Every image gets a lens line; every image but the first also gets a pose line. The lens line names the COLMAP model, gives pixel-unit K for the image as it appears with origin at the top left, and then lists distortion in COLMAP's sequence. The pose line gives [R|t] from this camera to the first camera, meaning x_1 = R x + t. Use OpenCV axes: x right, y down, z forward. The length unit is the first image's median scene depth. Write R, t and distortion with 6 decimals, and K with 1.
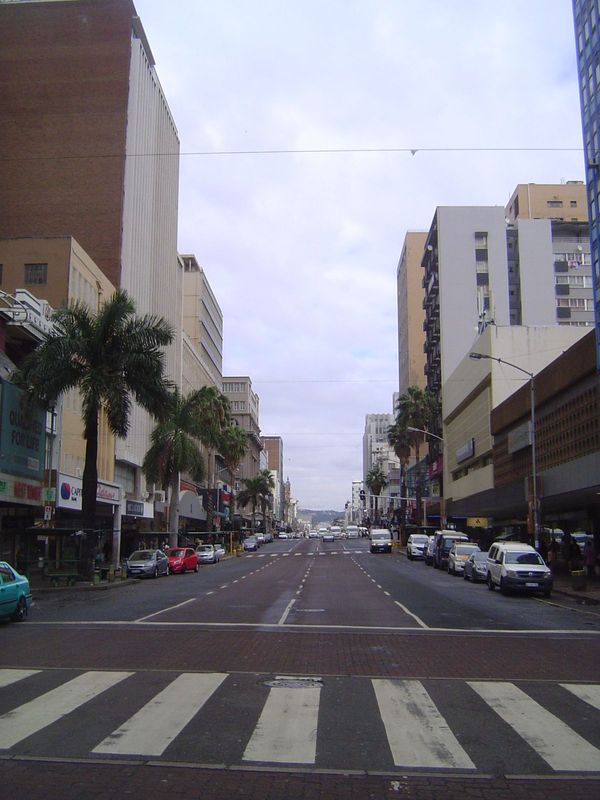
lens RADIAL K [[926.9, 0, 300.0], [0, 926.9, 399.7], [0, 0, 1]] dist [-0.115750, 0.000000]
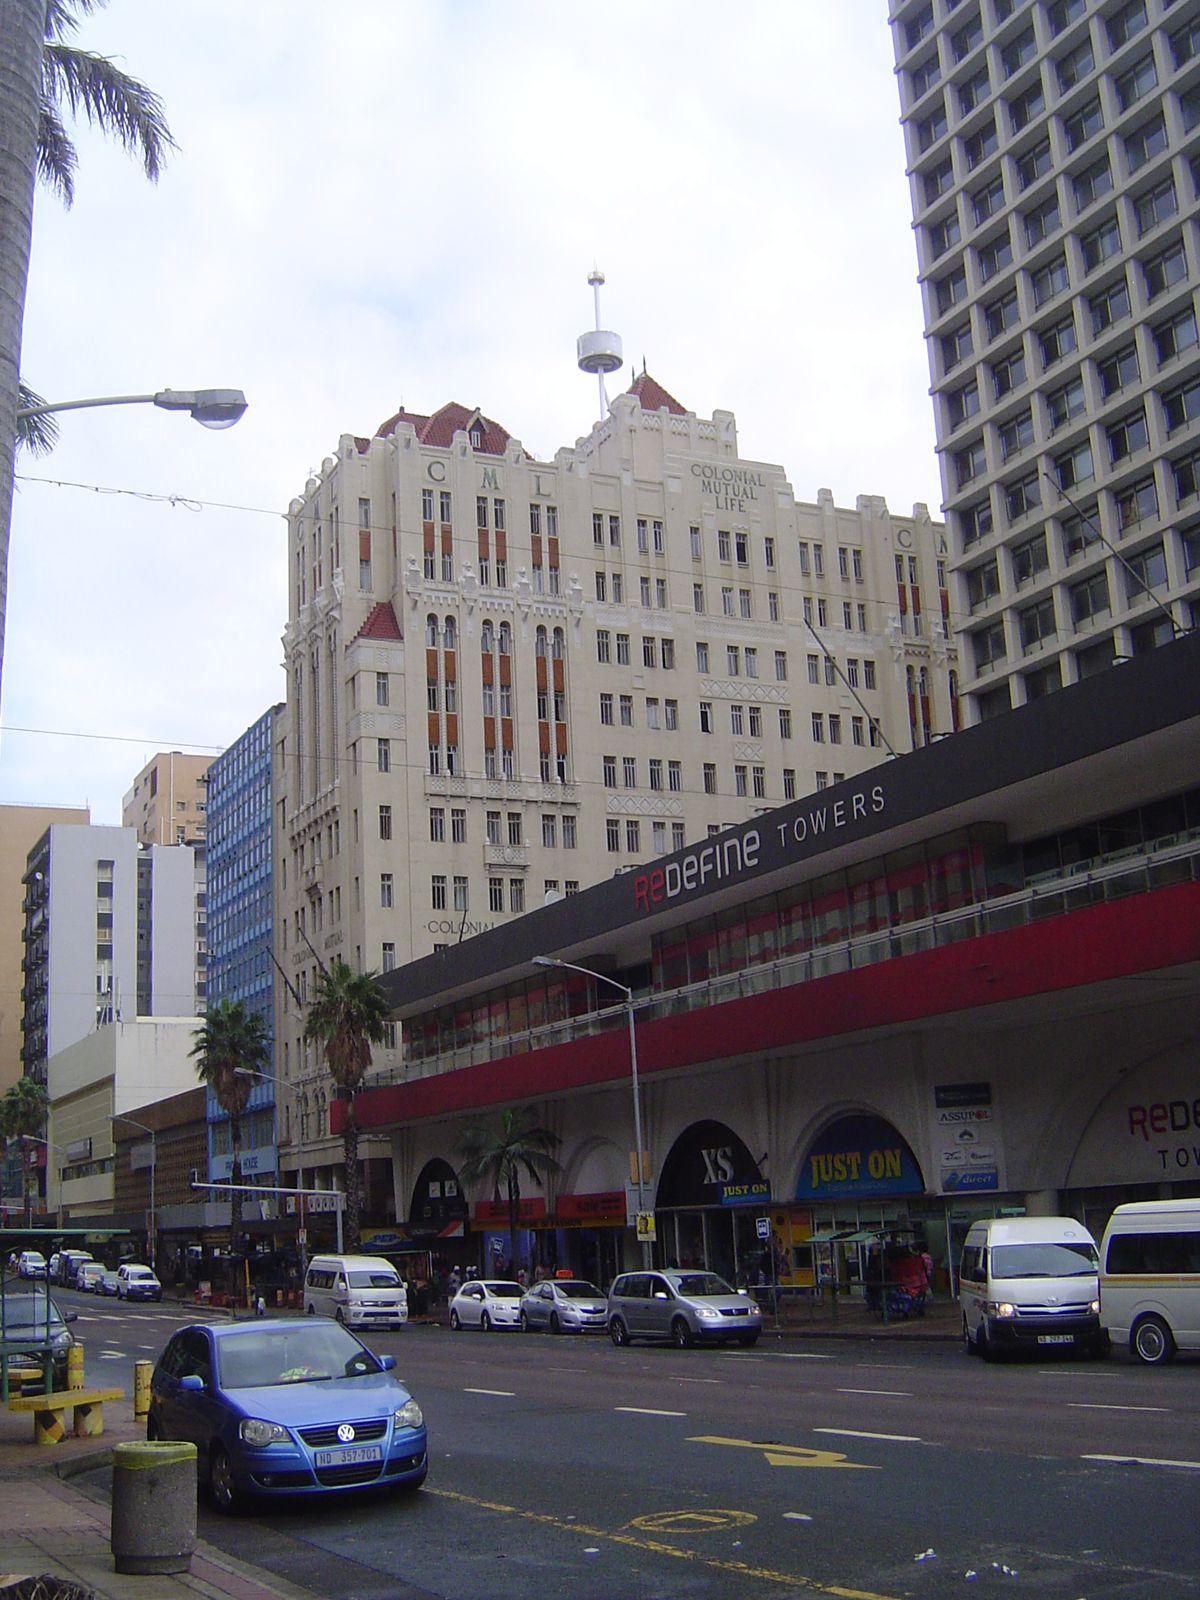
lens RADIAL K [[1853.8, 0, 600.6], [0, 1853.8, 802.0], [0, 0, 1]] dist [-0.115750, 0.000000]
pose [[0.888977, 0.060701, 0.453910, -0.208634], [-0.024759, 0.996097, -0.084716, -0.154618], [-0.457281, 0.064072, 0.887011, -0.863266]]
